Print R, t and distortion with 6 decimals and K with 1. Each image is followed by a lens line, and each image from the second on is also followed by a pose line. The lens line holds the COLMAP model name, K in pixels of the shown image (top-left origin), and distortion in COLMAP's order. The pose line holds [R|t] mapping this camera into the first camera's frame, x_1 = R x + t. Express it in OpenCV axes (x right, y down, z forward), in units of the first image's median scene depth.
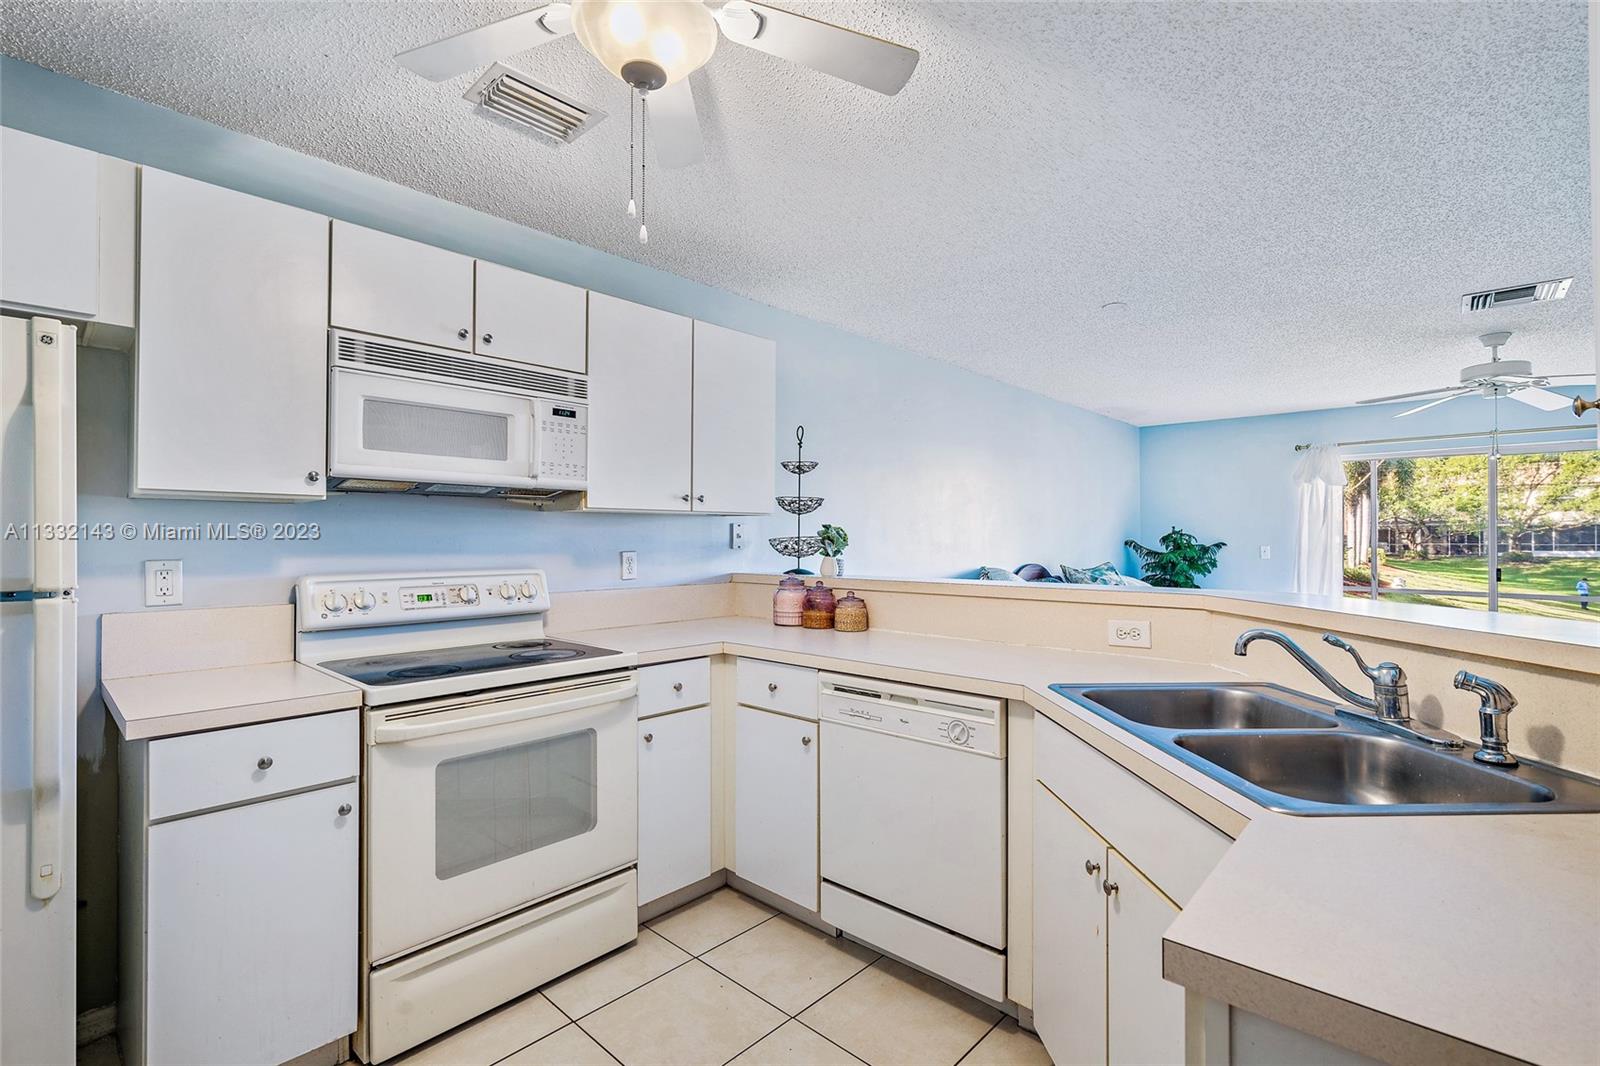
lens RADIAL K [[731.1, 0, 794.8], [0, 731.1, 534.0], [0, 0, 1]] dist [-0.005704, 0.001308]
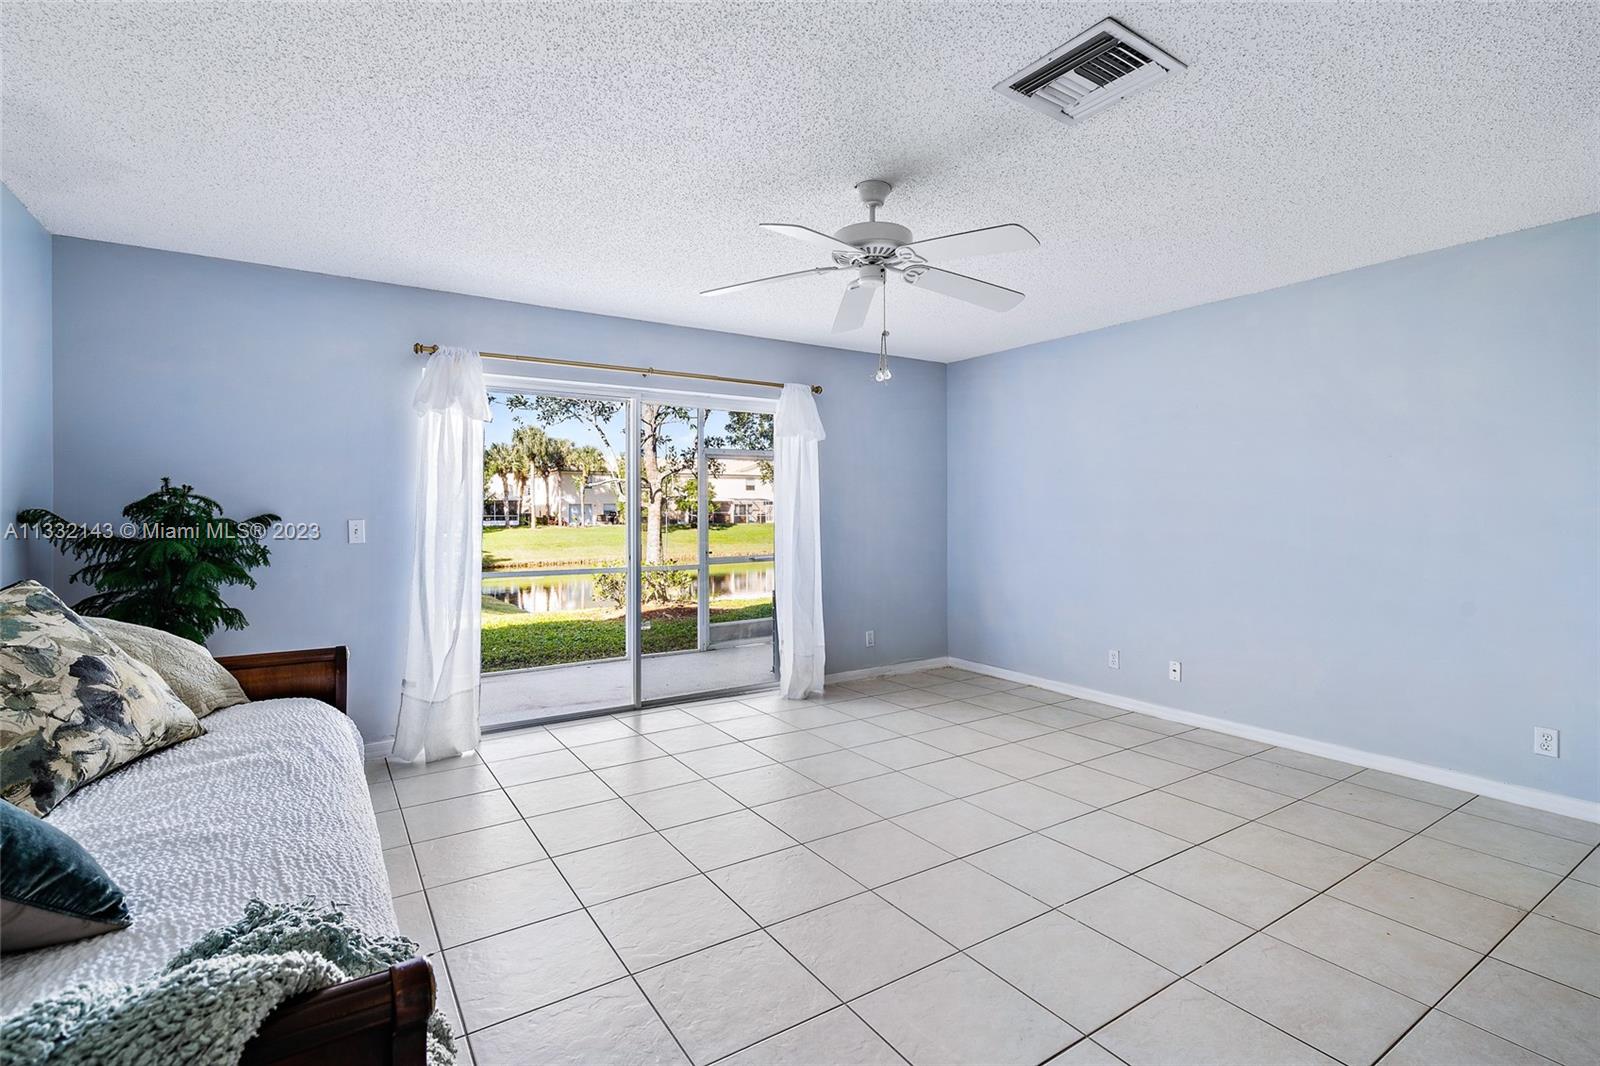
lens RADIAL K [[731.1, 0, 781.9], [0, 731.1, 510.7], [0, 0, 1]] dist [-0.005704, 0.001308]
pose [[0.232387, -0.000537, 0.972623, 0.181083], [-0.003322, 0.999994, 0.001346, 0.007426], [-0.972618, -0.003544, 0.232384, 0.539108]]
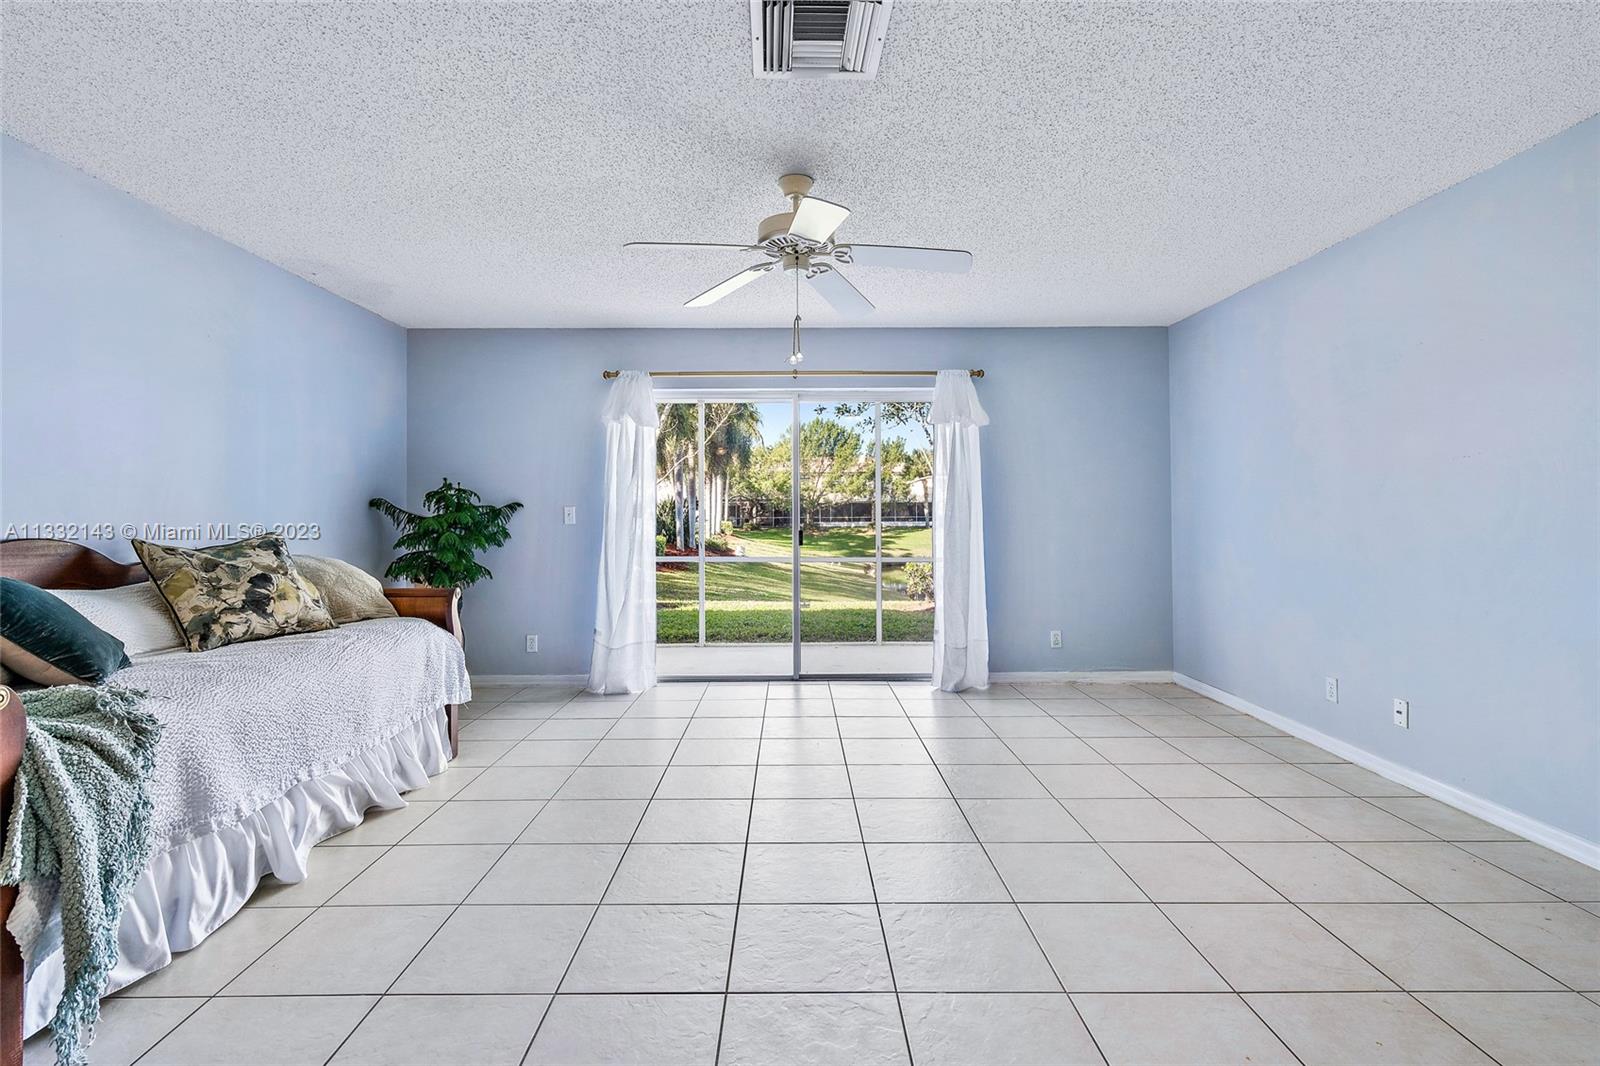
lens RADIAL K [[731.1, 0, 808.1], [0, 731.1, 503.1], [0, 0, 1]] dist [-0.005704, 0.001308]
pose [[0.712612, 0.008700, 0.701505, 0.287788], [-0.000707, 0.999932, -0.011682, 0.020200], [-0.701558, 0.007829, 0.712569, 0.296761]]
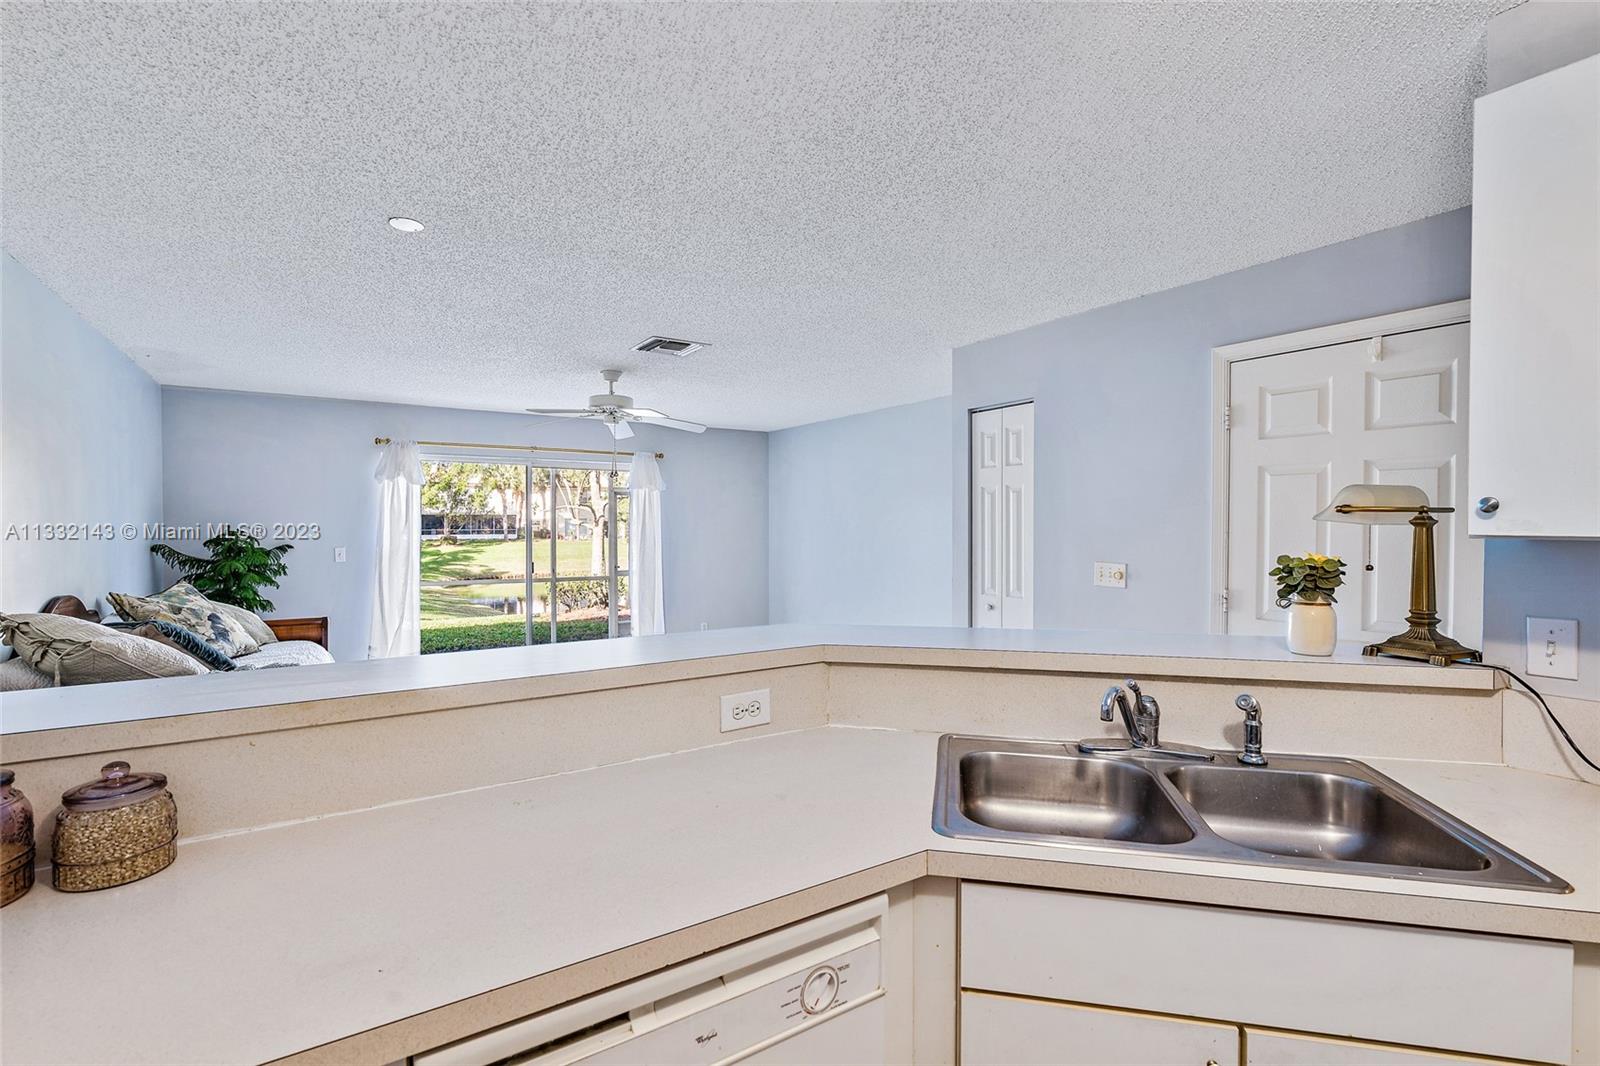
lens RADIAL K [[731.1, 0, 783.5], [0, 731.1, 533.4], [0, 0, 1]] dist [-0.005704, 0.001308]
pose [[0.241044, -0.013105, 0.970426, -0.078839], [-0.006511, 0.999864, 0.015120, -0.016921], [-0.970492, -0.009963, 0.240926, 0.253416]]
